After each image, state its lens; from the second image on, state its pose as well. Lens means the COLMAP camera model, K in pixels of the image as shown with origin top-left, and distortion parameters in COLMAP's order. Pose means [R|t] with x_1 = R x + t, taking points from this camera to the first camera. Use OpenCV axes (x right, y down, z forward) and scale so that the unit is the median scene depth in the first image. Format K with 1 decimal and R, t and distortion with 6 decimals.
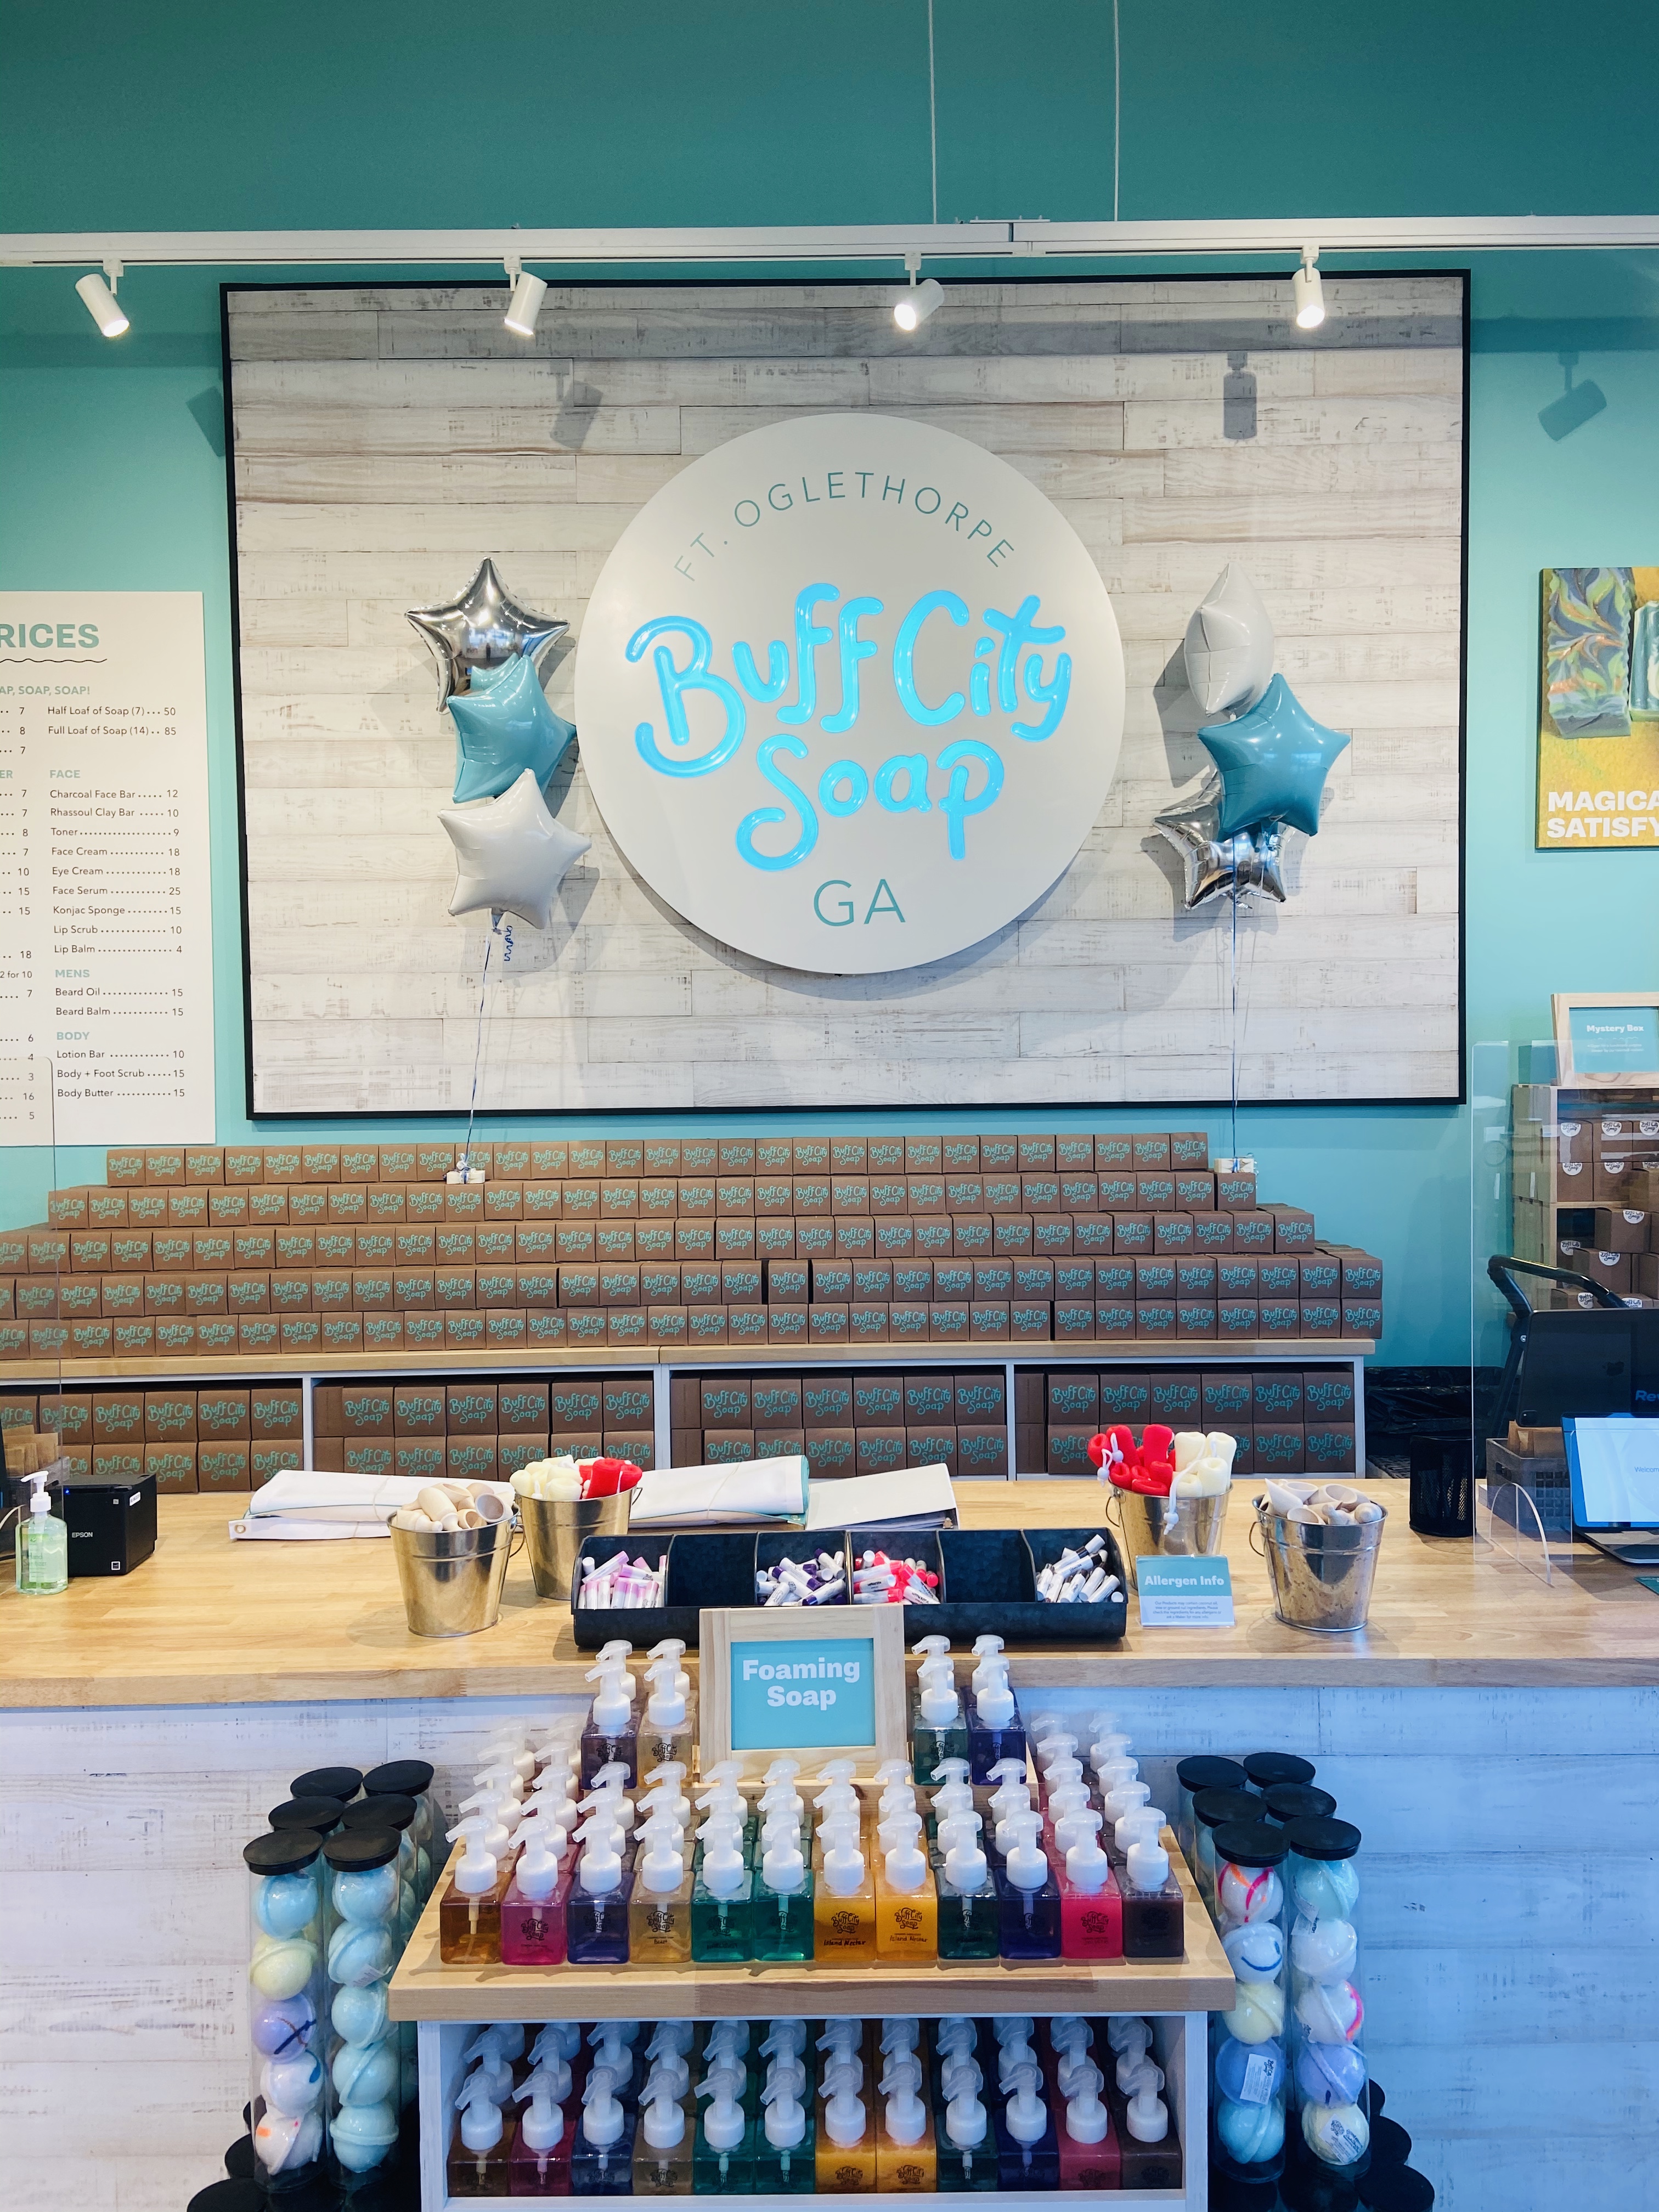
lens RADIAL K [[1678.4, 0, 824.1], [0, 1678.4, 1118.5], [0, 0, 1]] dist [0.005795, -0.041455]
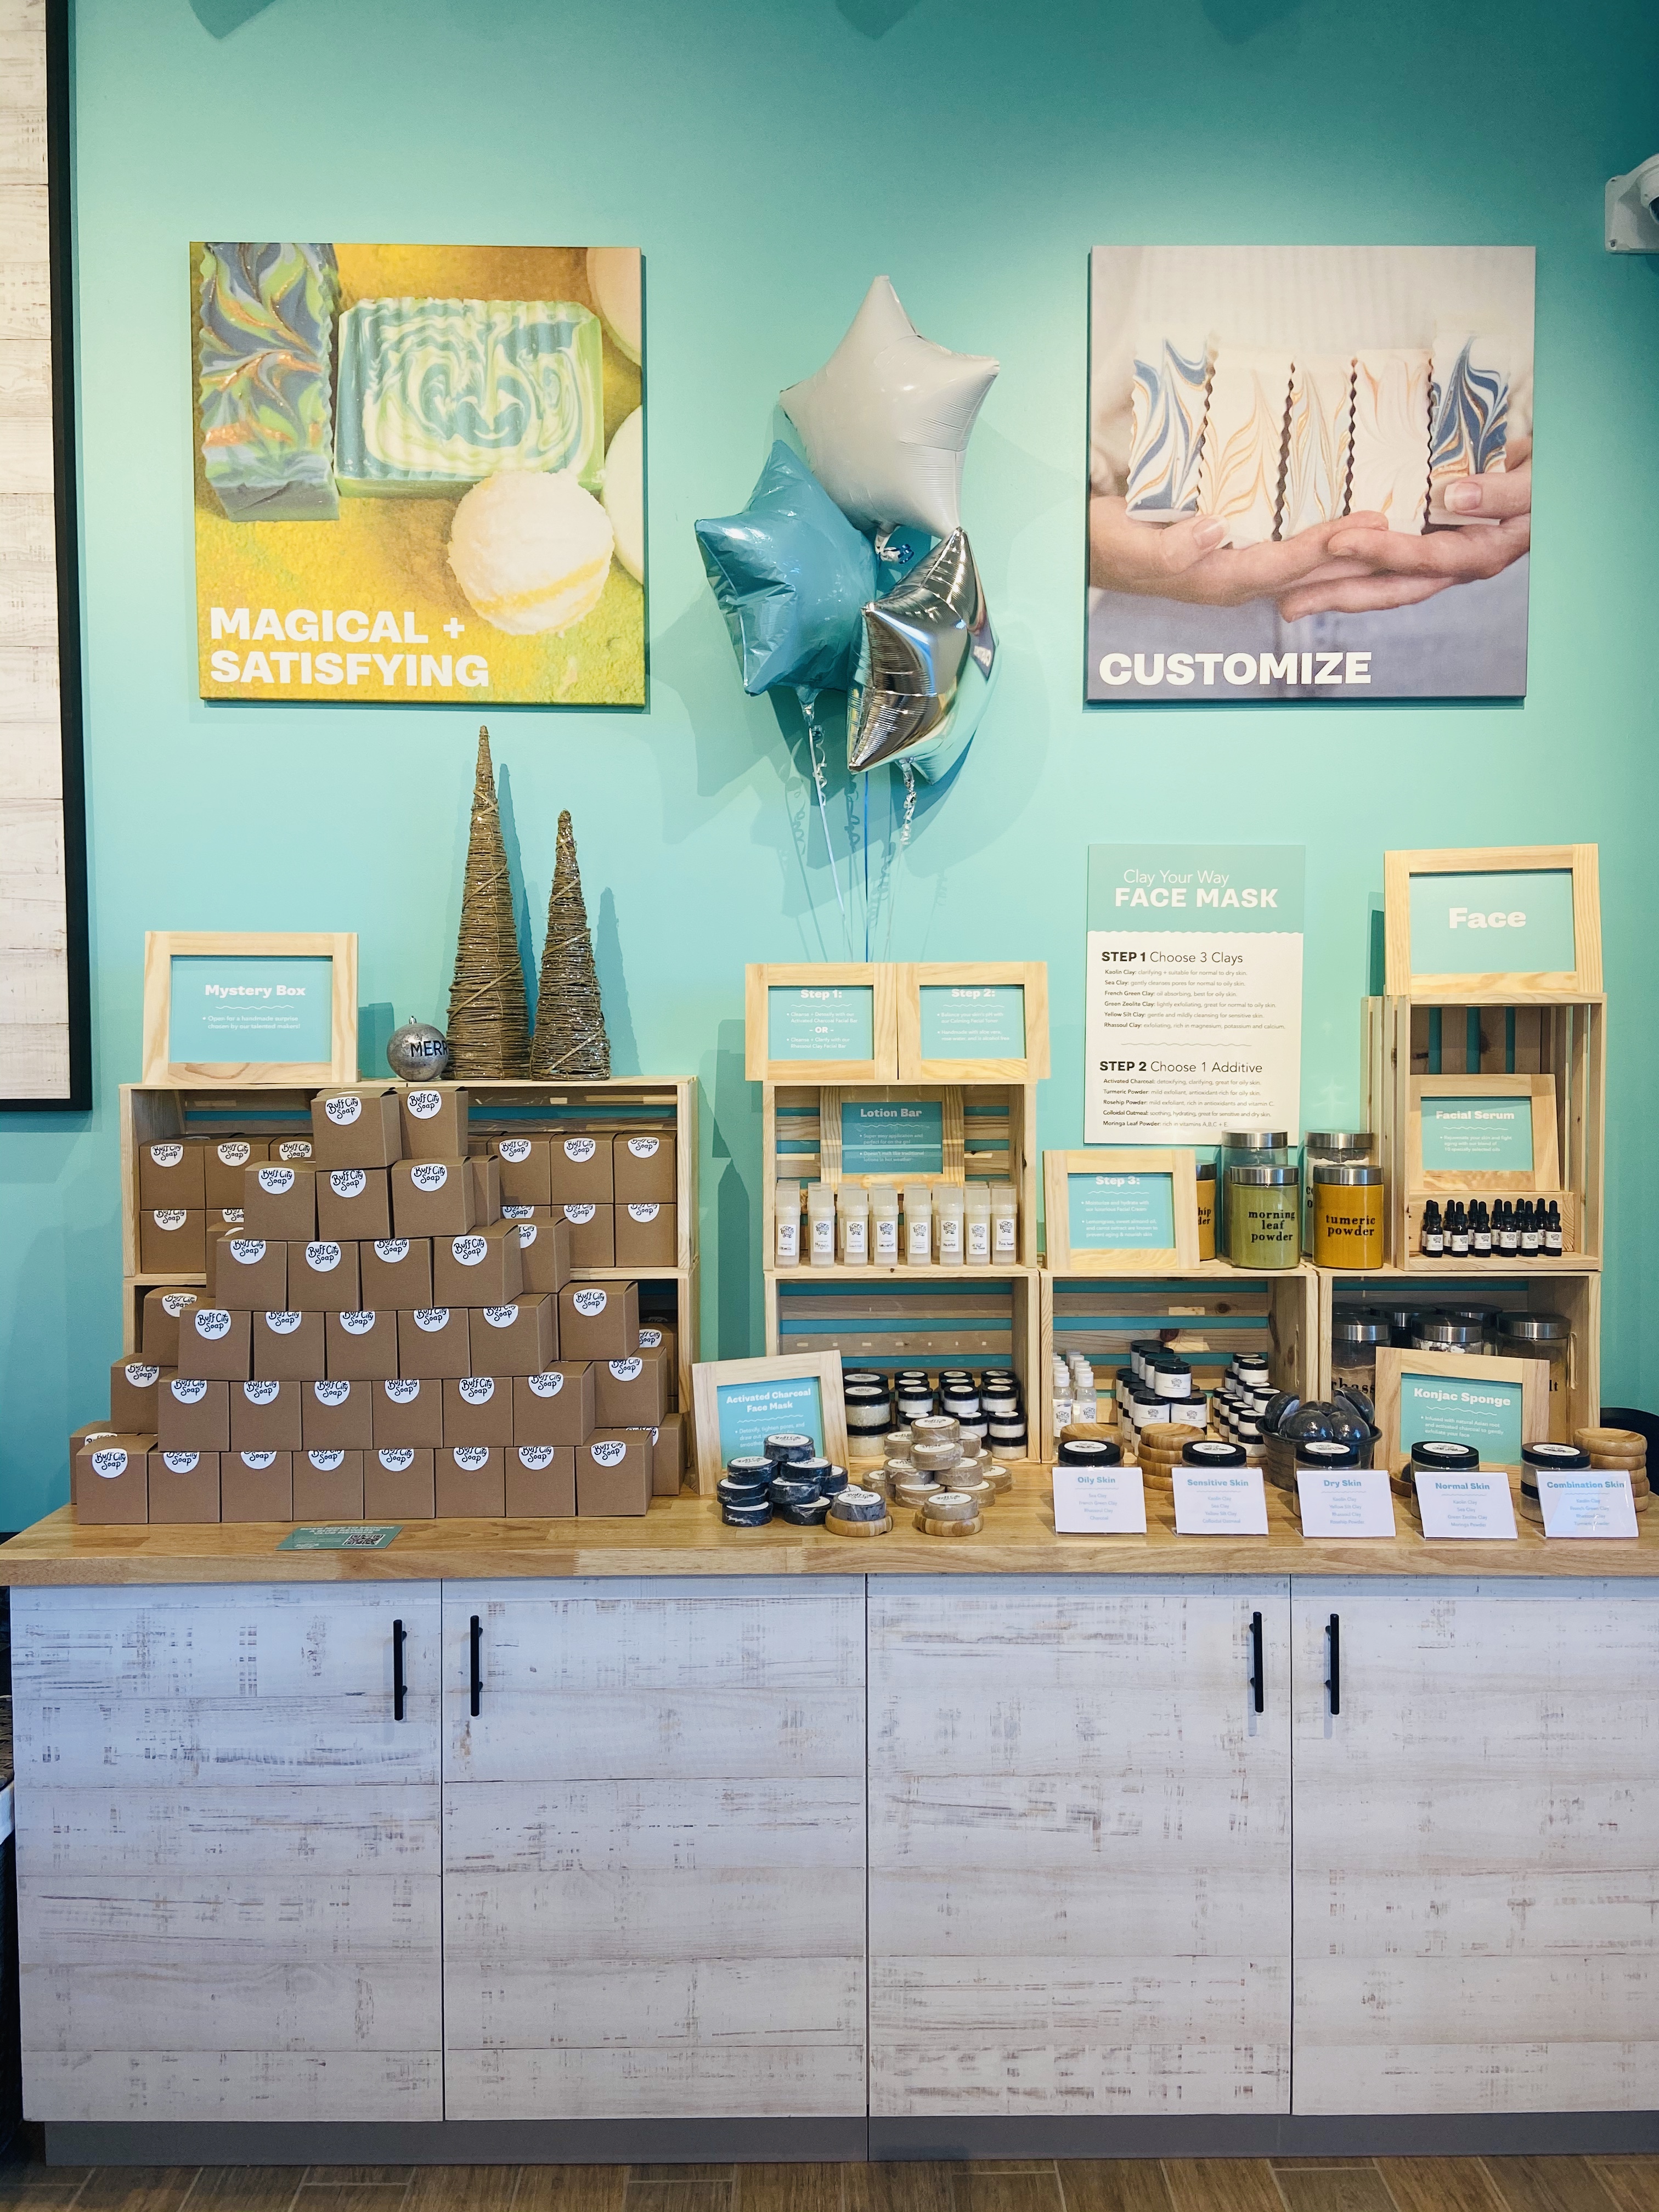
lens RADIAL K [[1678.4, 0, 840.9], [0, 1678.4, 1100.5], [0, 0, 1]] dist [0.005795, -0.041455]
pose [[0.999228, 0.034068, 0.019560, 0.662578], [-0.034016, 0.999417, -0.002958, -0.019050], [-0.019650, 0.002290, 0.999804, 0.379748]]
